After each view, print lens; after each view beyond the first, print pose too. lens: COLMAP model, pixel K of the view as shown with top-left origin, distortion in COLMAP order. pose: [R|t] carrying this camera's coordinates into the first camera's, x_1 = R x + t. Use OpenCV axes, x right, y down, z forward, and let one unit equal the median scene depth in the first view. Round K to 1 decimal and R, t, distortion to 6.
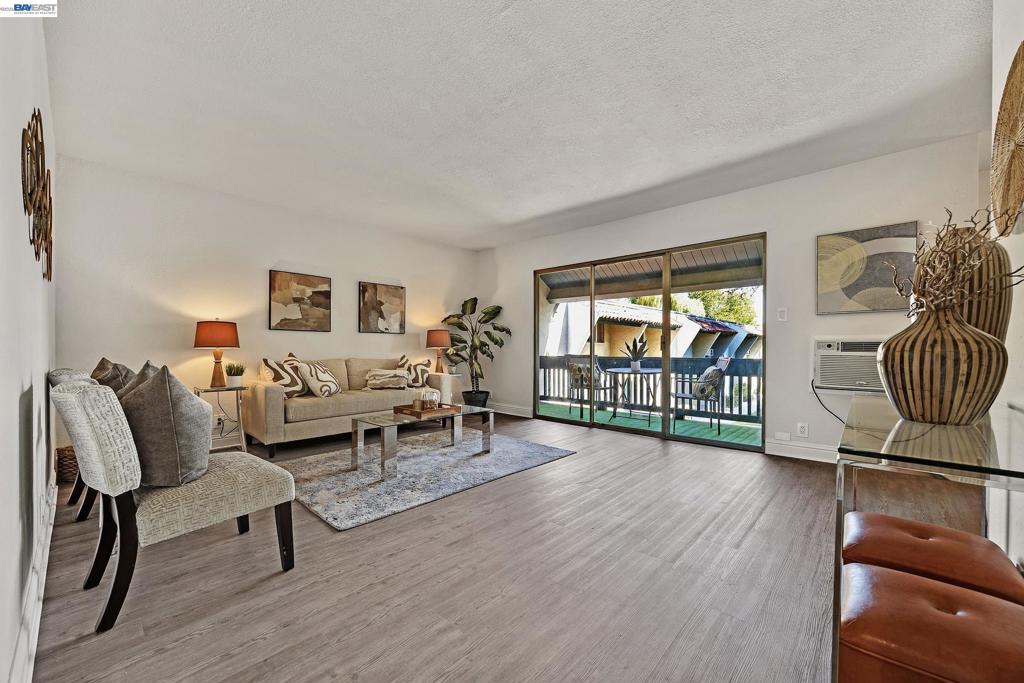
lens RADIAL K [[398.0, 0, 512.0], [0, 398.0, 341.5], [0, 0, 1]] dist [0.000710, 0.000079]
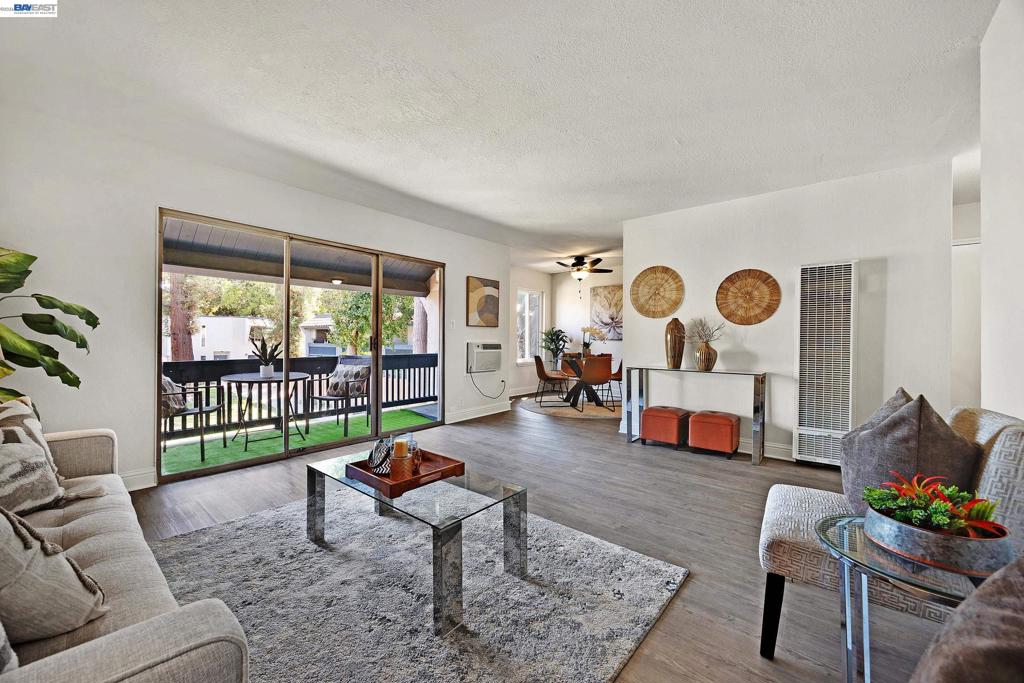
lens RADIAL K [[398.0, 0, 512.0], [0, 398.0, 341.5], [0, 0, 1]] dist [0.000710, 0.000079]
pose [[-0.051966, -0.005735, 0.998632, -0.655570], [-0.025632, 0.999662, 0.004407, -0.015943], [-0.998320, -0.025368, -0.052096, 0.735500]]
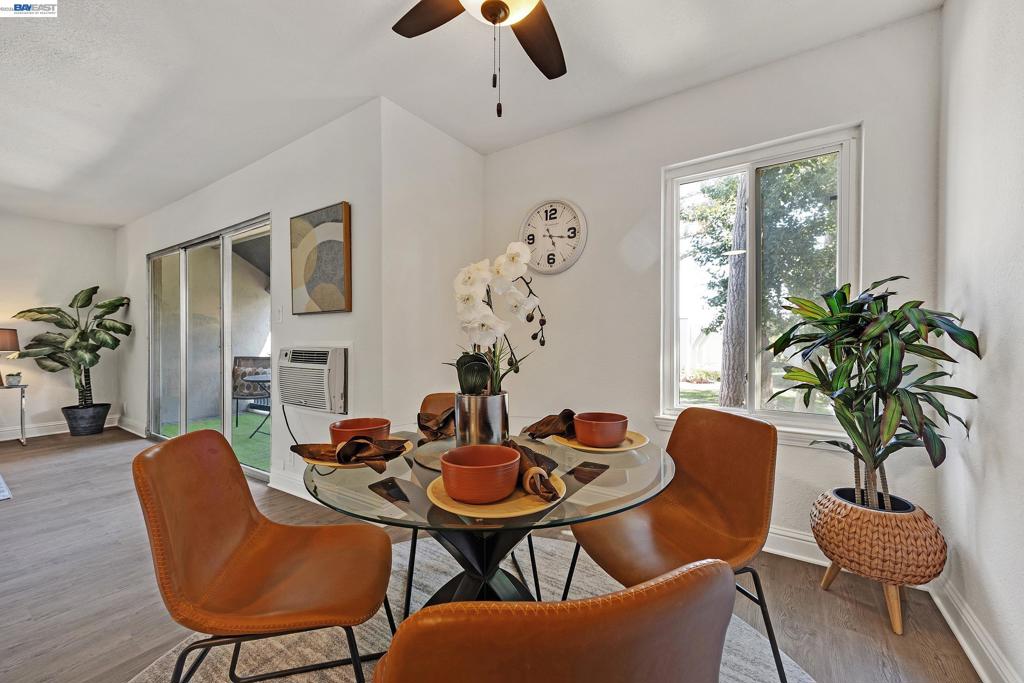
lens RADIAL K [[409.1, 0, 512.0], [0, 409.1, 341.5], [0, 0, 1]] dist [0.002143, 0.000229]
pose [[0.987607, 0.000007, 0.156945, 0.863123], [-0.002838, 0.999837, 0.017816, -0.025413], [-0.156919, -0.018040, 0.987447, 0.088642]]
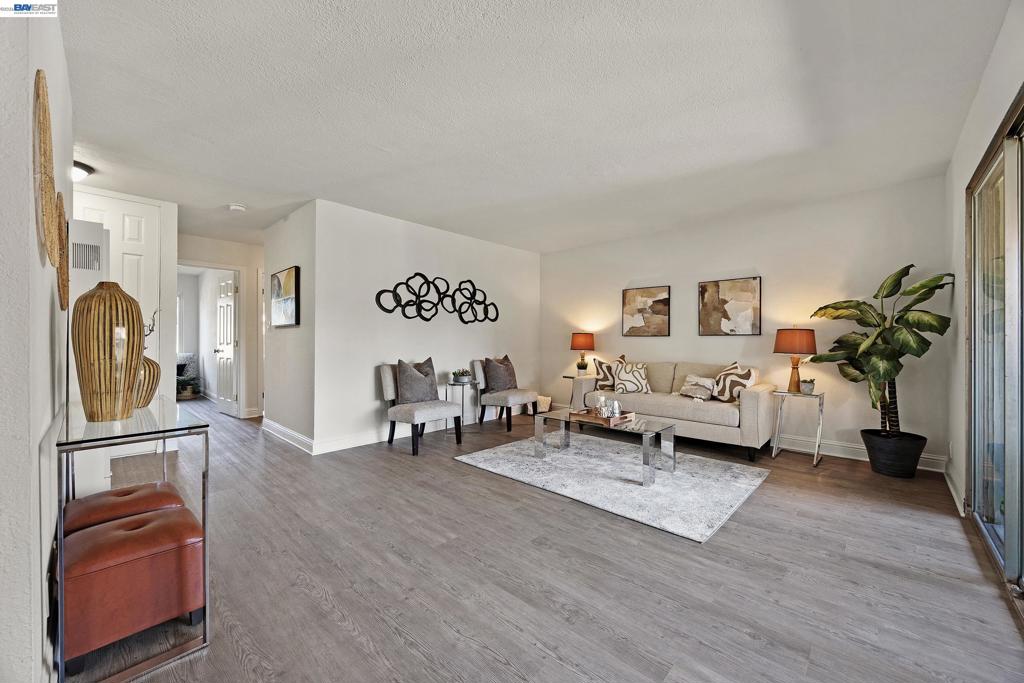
lens RADIAL K [[393.0, 0, 512.0], [0, 393.0, 341.5], [0, 0, 1]] dist [-0.000686, 0.000106]
pose [[-0.011415, 0.001521, -0.999934, 0.664529], [0.017869, 0.999839, 0.001317, -0.021206], [0.999775, -0.017853, -0.011440, 0.653688]]
